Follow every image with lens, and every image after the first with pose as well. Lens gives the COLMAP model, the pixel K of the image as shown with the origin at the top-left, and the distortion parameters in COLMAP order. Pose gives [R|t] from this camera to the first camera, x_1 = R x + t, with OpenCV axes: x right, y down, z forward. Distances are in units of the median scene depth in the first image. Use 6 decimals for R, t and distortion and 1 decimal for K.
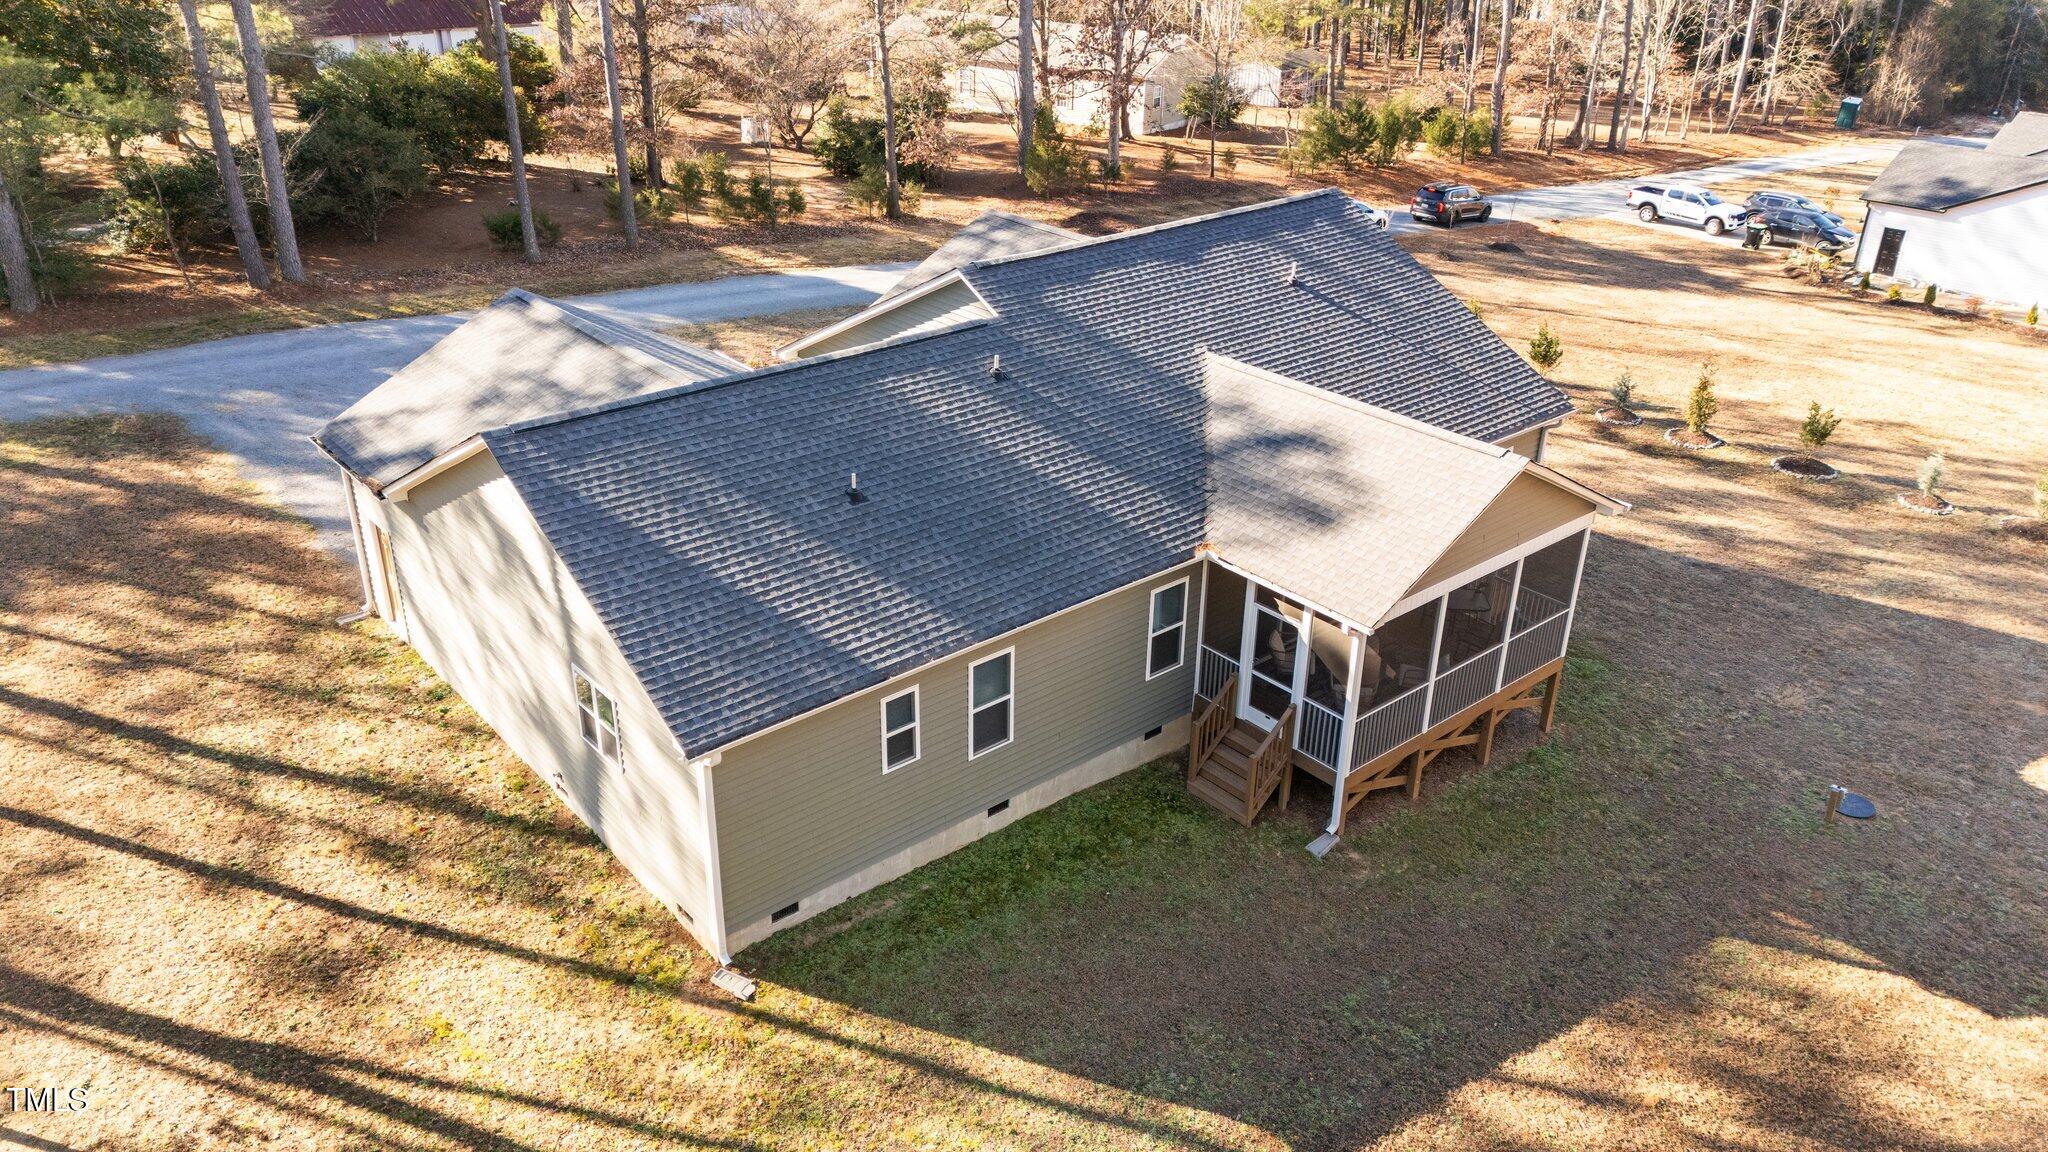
lens RADIAL K [[1506.4, 0, 1029.4], [0, 1506.4, 571.9], [0, 0, 1]] dist [0.049963, -0.039252]
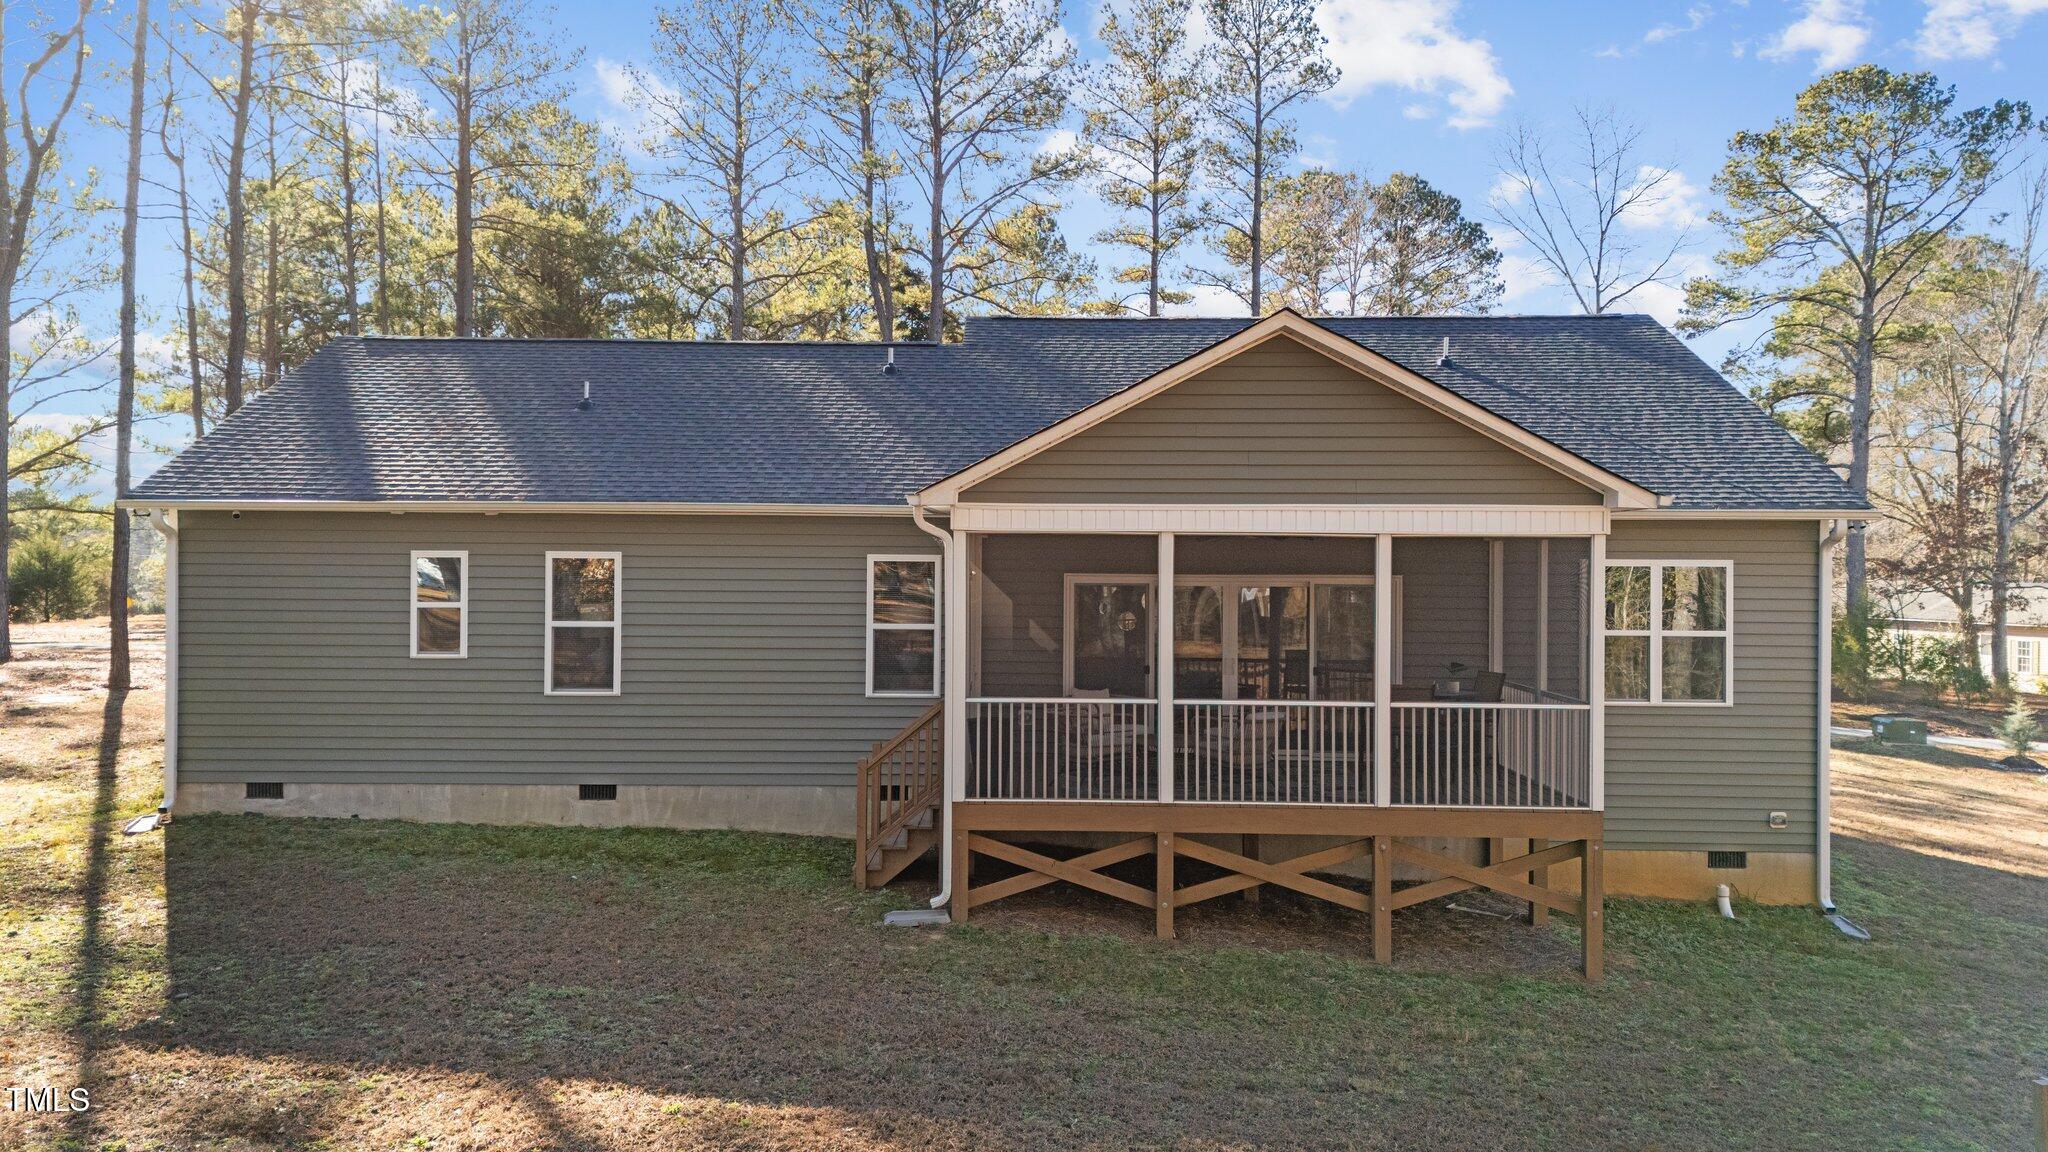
lens RADIAL K [[1506.4, 0, 1033.0], [0, 1506.4, 583.7], [0, 0, 1]] dist [0.049963, -0.039252]
pose [[0.750398, -0.004581, -0.660970, 0.632652], [-0.287590, 0.898101, -0.332725, 0.248162], [0.595143, 0.439764, 0.672616, 0.566468]]
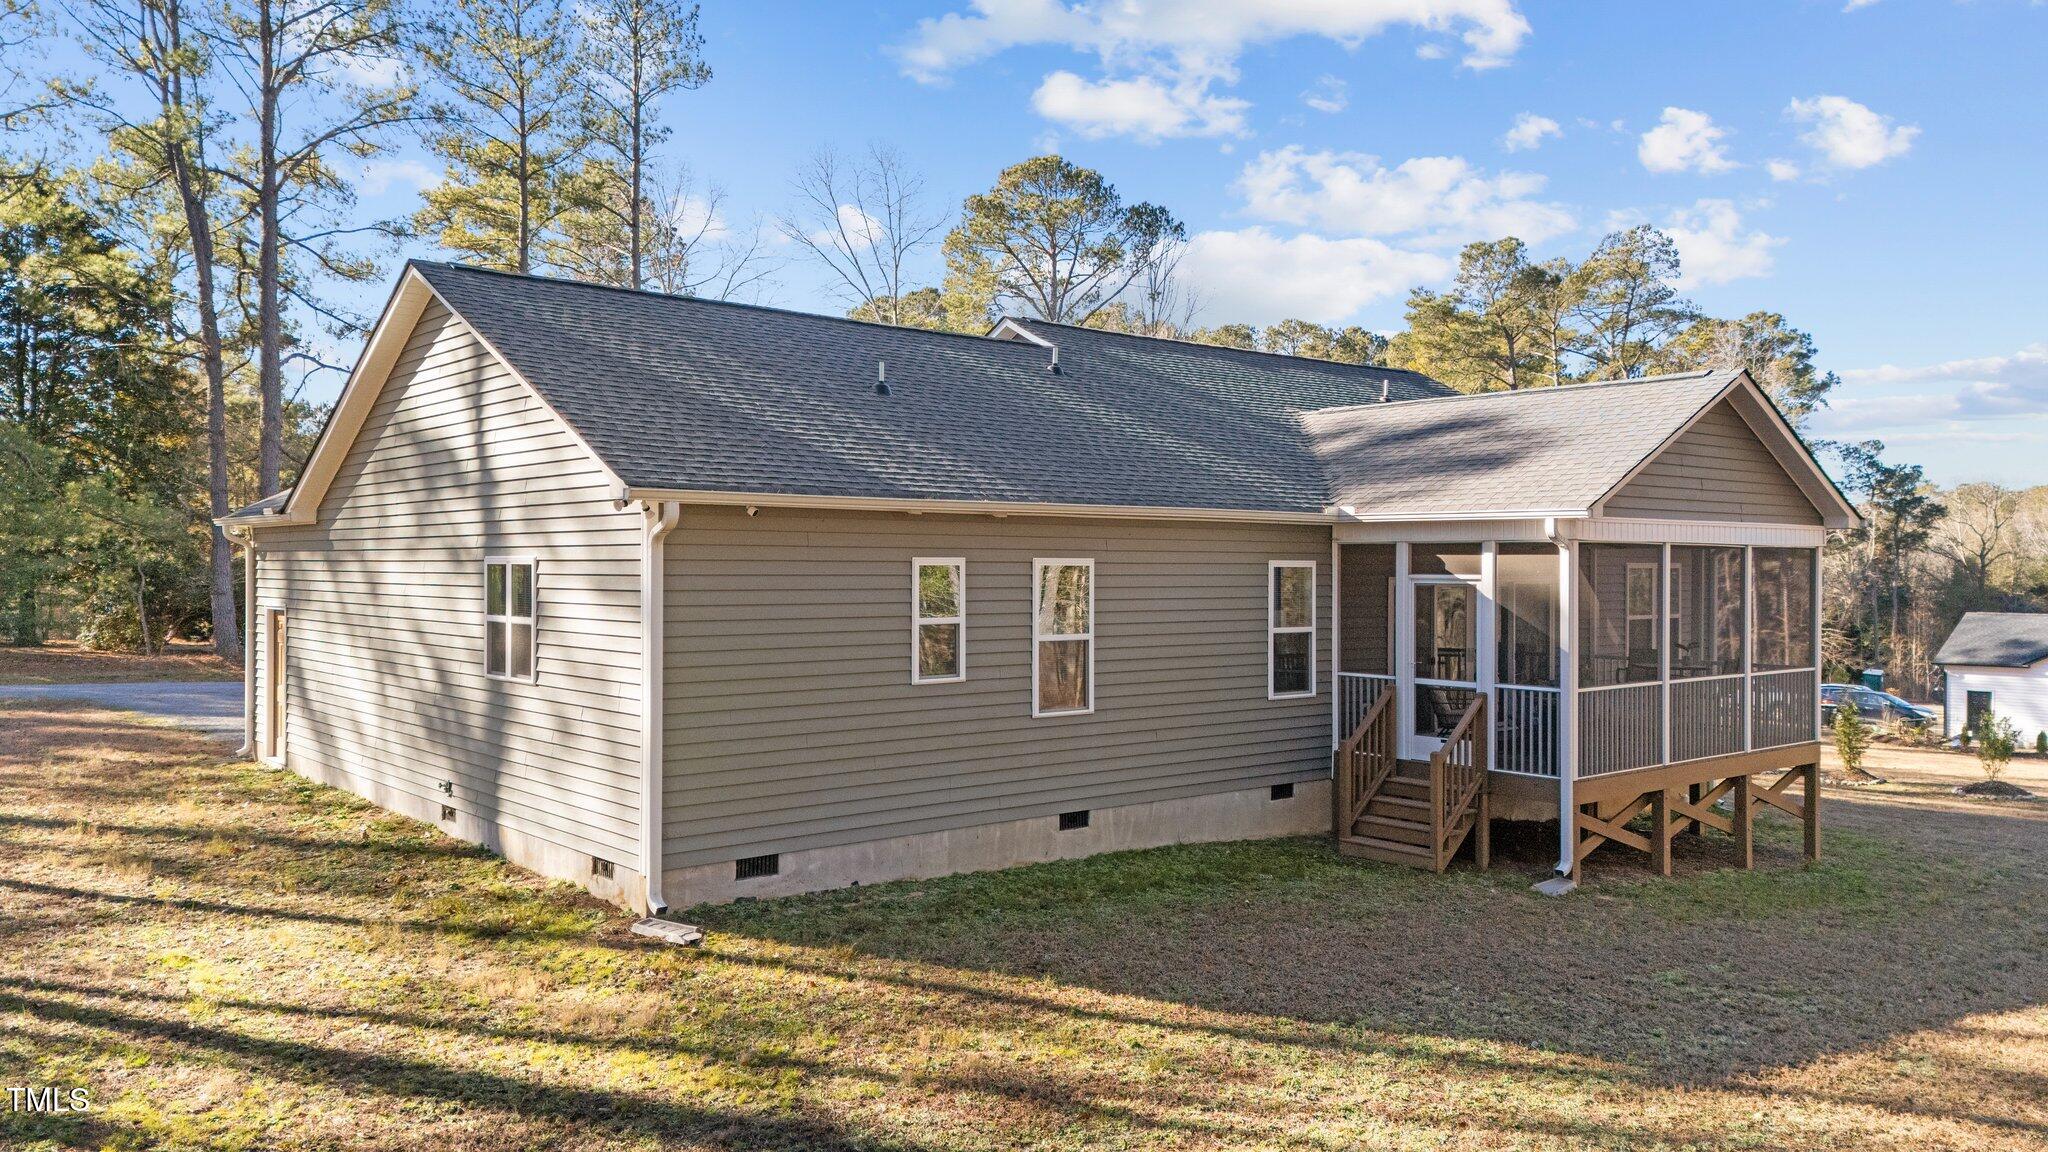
lens RADIAL K [[1506.4, 0, 1016.9], [0, 1506.4, 579.4], [0, 0, 1]] dist [0.049963, -0.039252]
pose [[0.999784, -0.015810, -0.013464, -0.035506], [0.008329, 0.899216, -0.437426, 0.353066], [0.019023, 0.437219, 0.899154, 0.326966]]
